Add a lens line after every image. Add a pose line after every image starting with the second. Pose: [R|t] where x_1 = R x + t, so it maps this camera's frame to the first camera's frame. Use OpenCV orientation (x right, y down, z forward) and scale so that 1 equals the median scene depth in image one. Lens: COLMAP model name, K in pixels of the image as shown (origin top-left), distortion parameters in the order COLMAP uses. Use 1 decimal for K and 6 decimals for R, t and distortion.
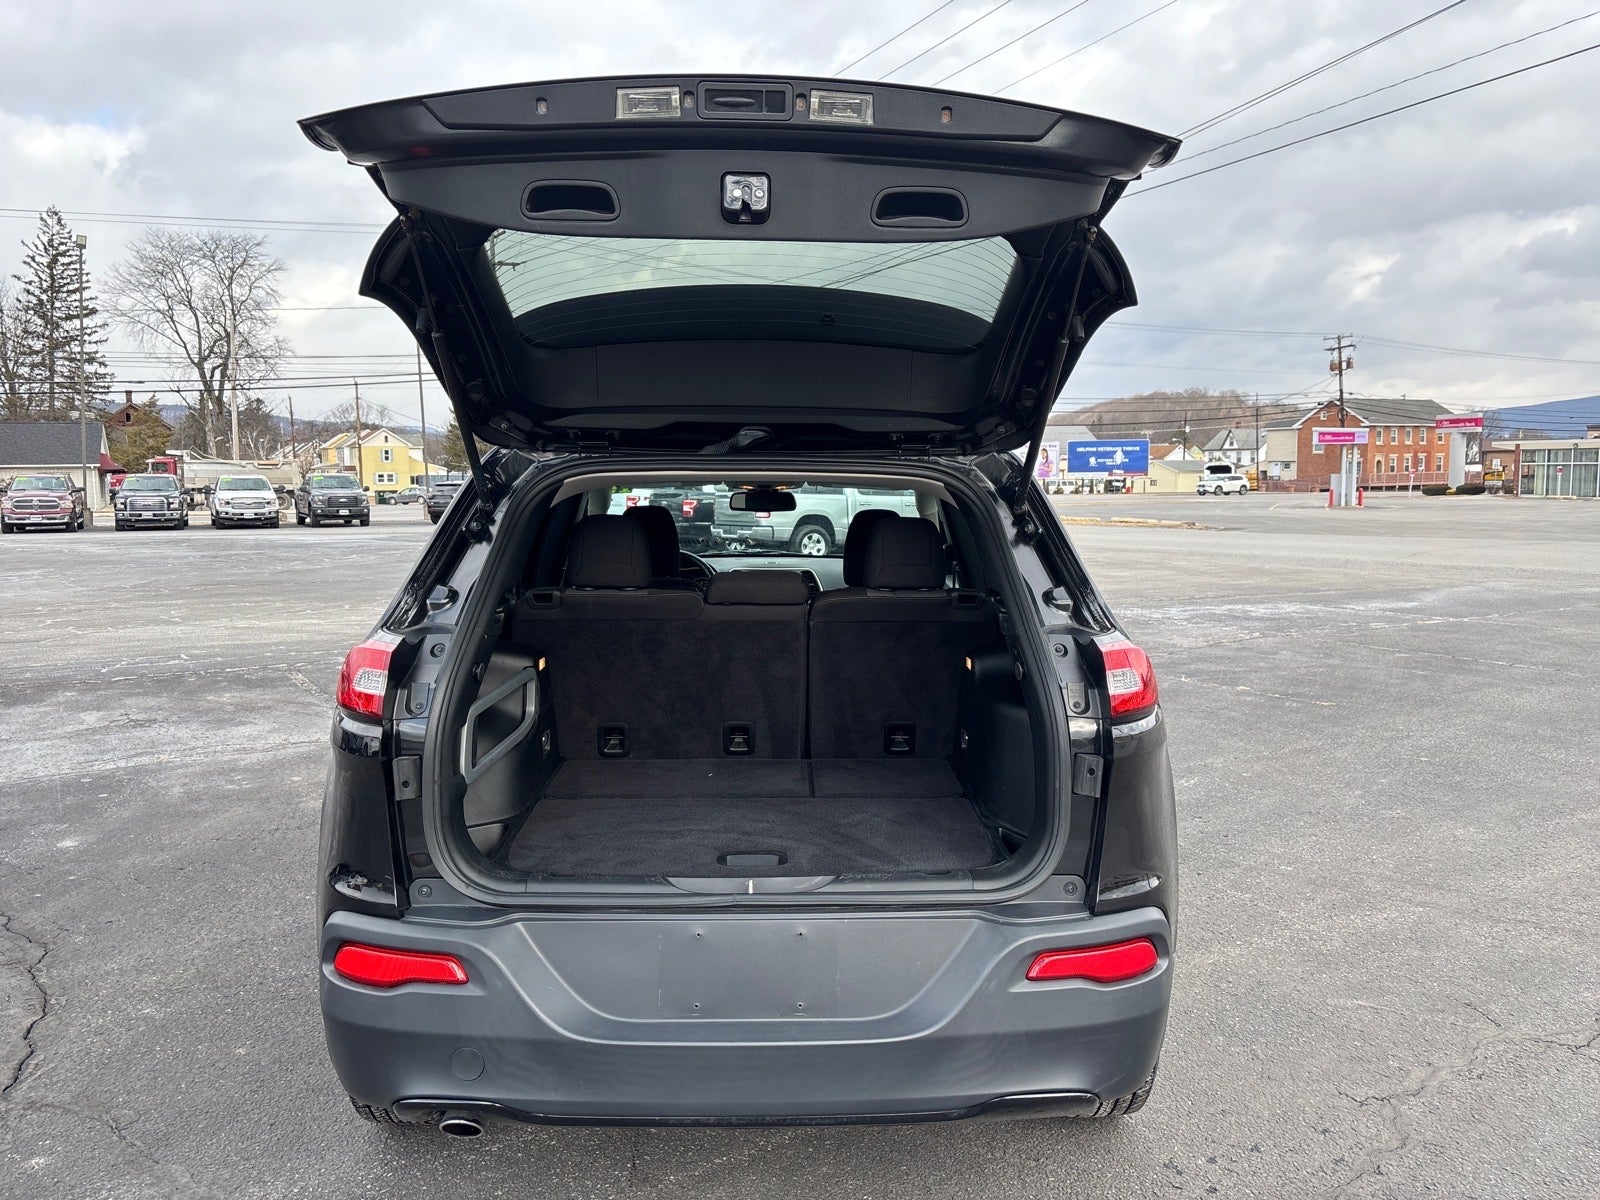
lens RADIAL K [[1211.8, 0, 809.3], [0, 1211.8, 573.4], [0, 0, 1]] dist [0.031604, -0.005617]
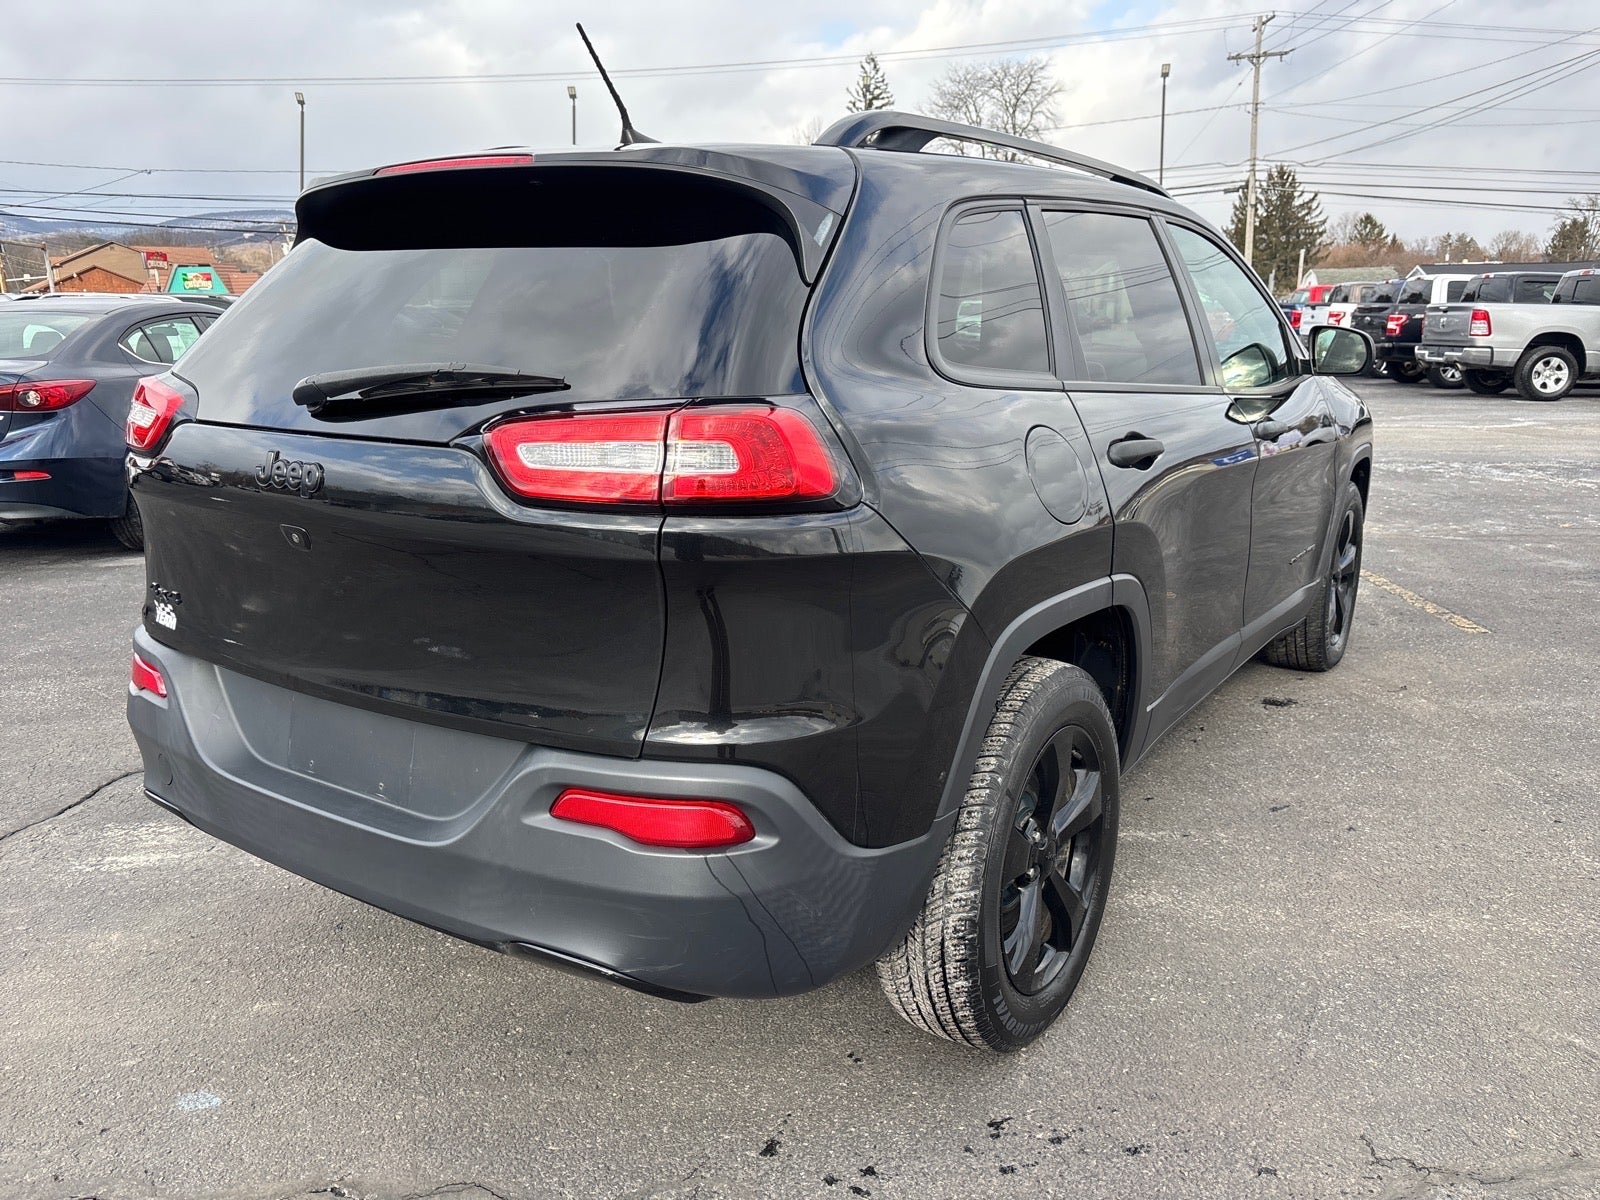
lens RADIAL K [[1208.6, 0, 805.5], [0, 1208.6, 598.2], [0, 0, 1]] dist [0.071888, -0.076362]
pose [[0.817258, 0.132412, -0.560854, 0.119258], [-0.042725, 0.984488, 0.170170, 0.007033], [0.574687, -0.115110, 0.810238, 0.071143]]
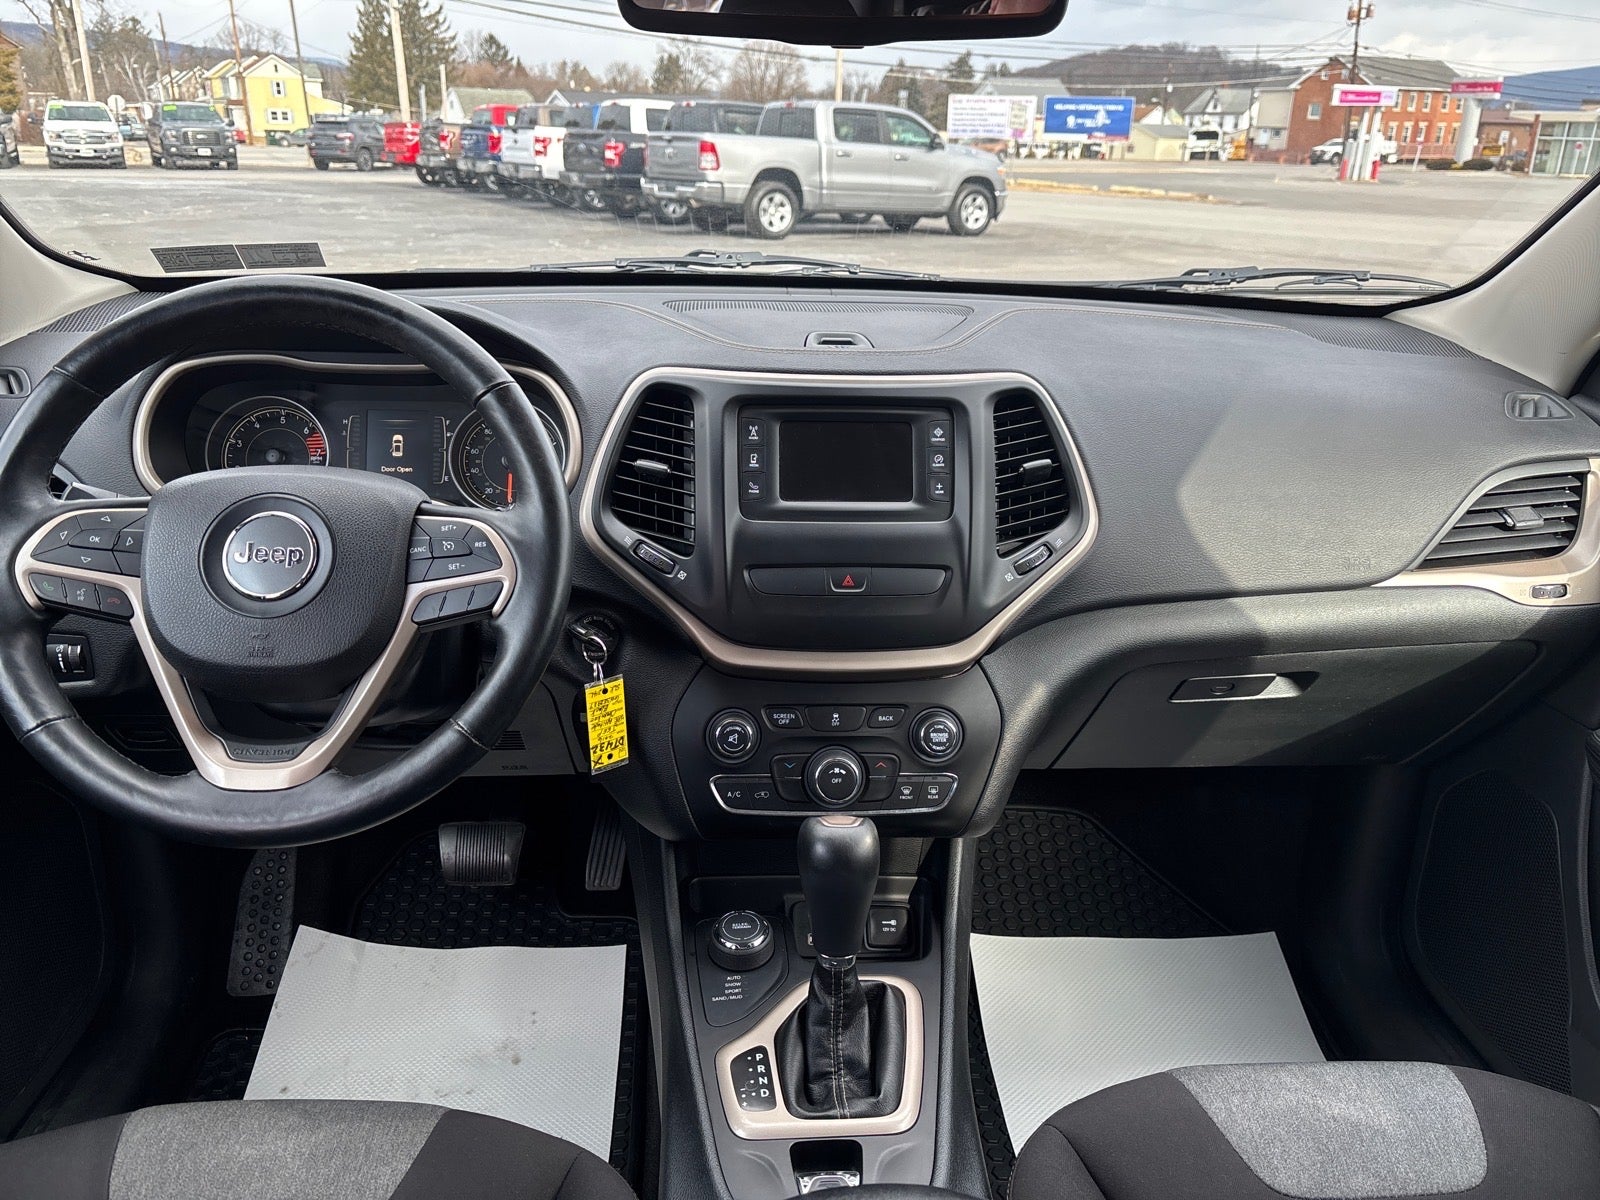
lens RADIAL K [[1215.5, 0, 792.8], [0, 1215.5, 568.9], [0, 0, 1]] dist [0.076763, -0.092985]
pose [[0.999141, 0.017095, 0.037748, -0.018268], [-0.026267, 0.965833, 0.257833, -0.007615], [-0.032050, -0.258603, 0.965452, 0.271667]]
